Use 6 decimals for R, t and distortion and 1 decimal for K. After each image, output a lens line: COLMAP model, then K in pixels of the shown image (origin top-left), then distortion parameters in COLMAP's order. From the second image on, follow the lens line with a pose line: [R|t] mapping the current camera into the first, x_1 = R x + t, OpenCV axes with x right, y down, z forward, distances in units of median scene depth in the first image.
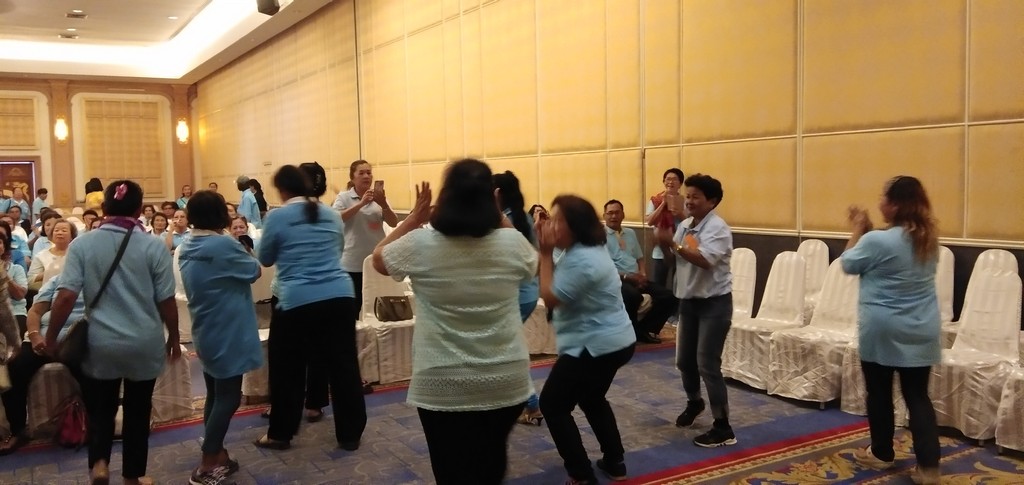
lens RADIAL K [[818.5, 0, 512.0], [0, 818.5, 242.5], [0, 0, 1]] dist [0.070876, -0.144587]
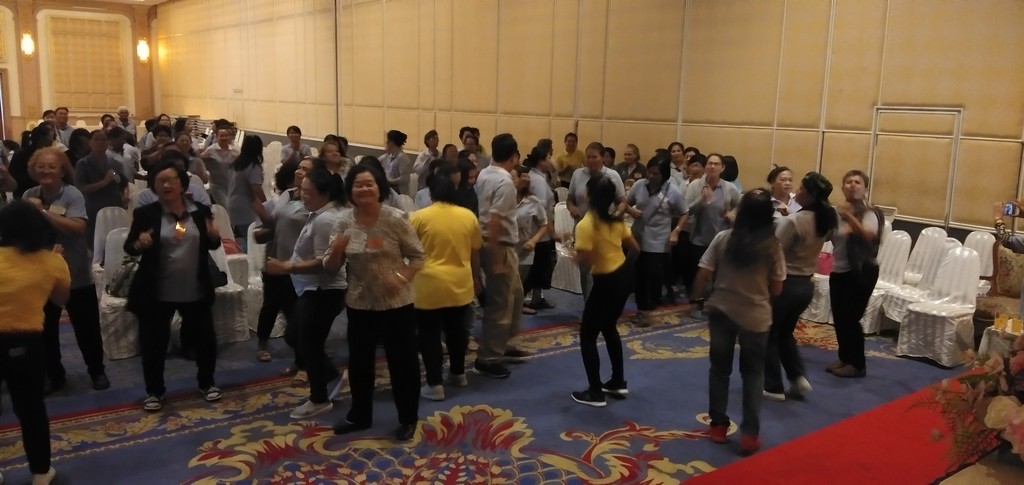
lens RADIAL K [[826.8, 0, 512.0], [0, 826.8, 242.5], [0, 0, 1]] dist [-0.010250, 0.000409]
pose [[0.994868, 0.031003, 0.096312, -0.023866], [-0.040350, 0.994498, 0.096672, -0.011624], [-0.092785, -0.100062, 0.990646, -0.121997]]
